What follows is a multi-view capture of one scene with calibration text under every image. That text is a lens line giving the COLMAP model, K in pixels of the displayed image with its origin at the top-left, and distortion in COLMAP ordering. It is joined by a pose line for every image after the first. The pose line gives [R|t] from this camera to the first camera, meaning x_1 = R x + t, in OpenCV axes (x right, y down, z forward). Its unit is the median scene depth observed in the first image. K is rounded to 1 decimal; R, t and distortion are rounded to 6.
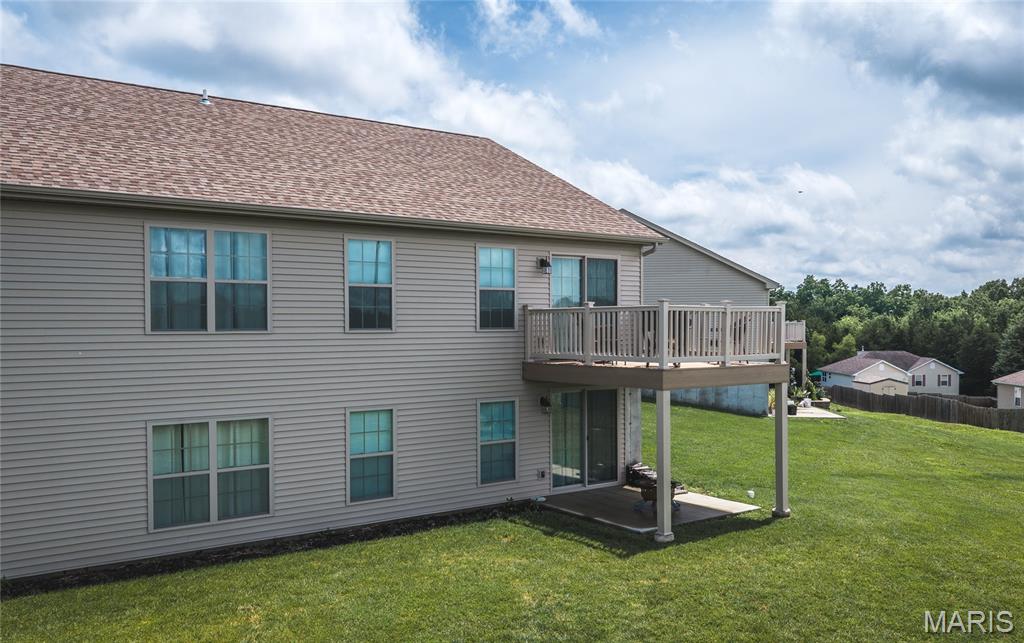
lens RADIAL K [[858.9, 0, 512.0], [0, 858.9, 321.5], [0, 0, 1]] dist [0.010876, 0.000269]
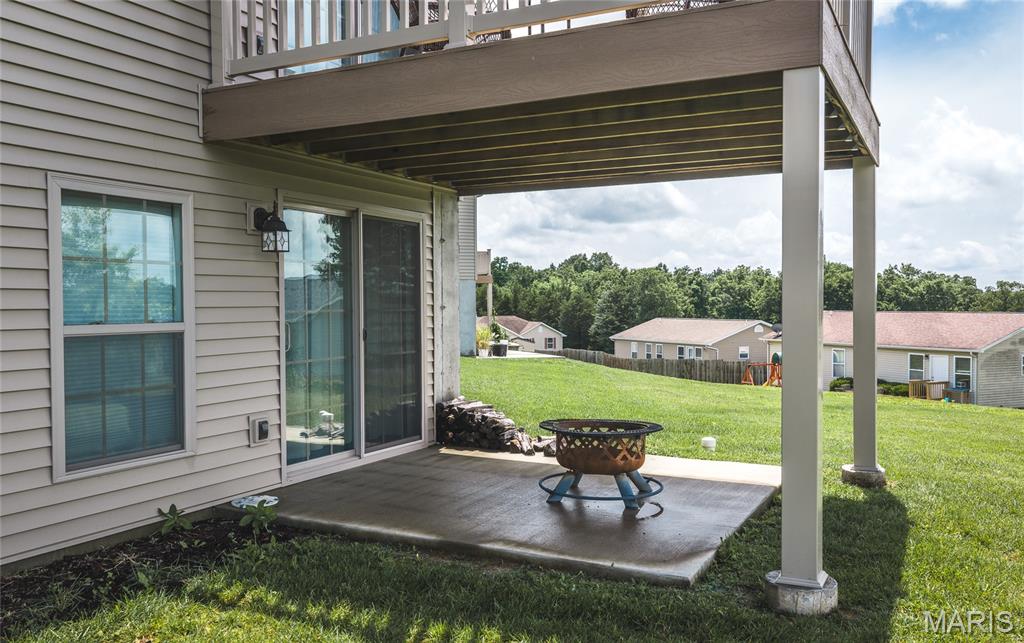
lens RADIAL K [[858.9, 0, 512.0], [0, 858.9, 321.5], [0, 0, 1]] dist [0.010876, 0.000269]
pose [[0.892235, -0.007987, 0.451500, -0.031117], [-0.002150, 0.999757, 0.021934, 0.126388], [-0.451566, -0.020541, 0.892001, 0.645277]]
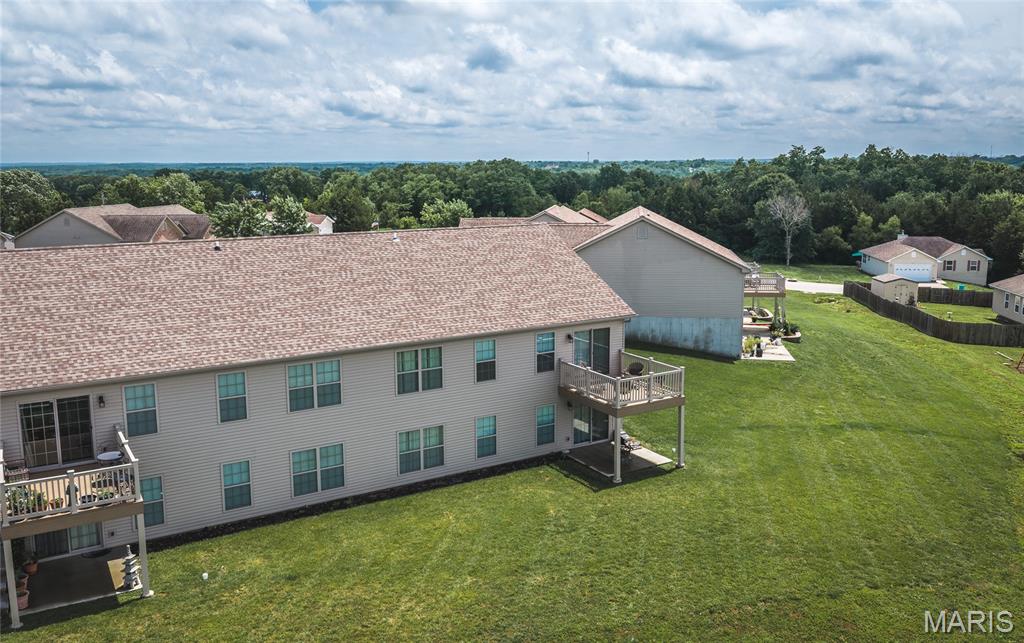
lens RADIAL K [[856.2, 0, 512.8], [0, 856.2, 297.5], [0, 0, 1]] dist [0.009889, -0.002351]
pose [[0.995740, 0.015971, -0.090816, 0.083506], [-0.000477, 0.985765, 0.168127, -0.492393], [0.092208, -0.167368, 0.981573, -0.943606]]
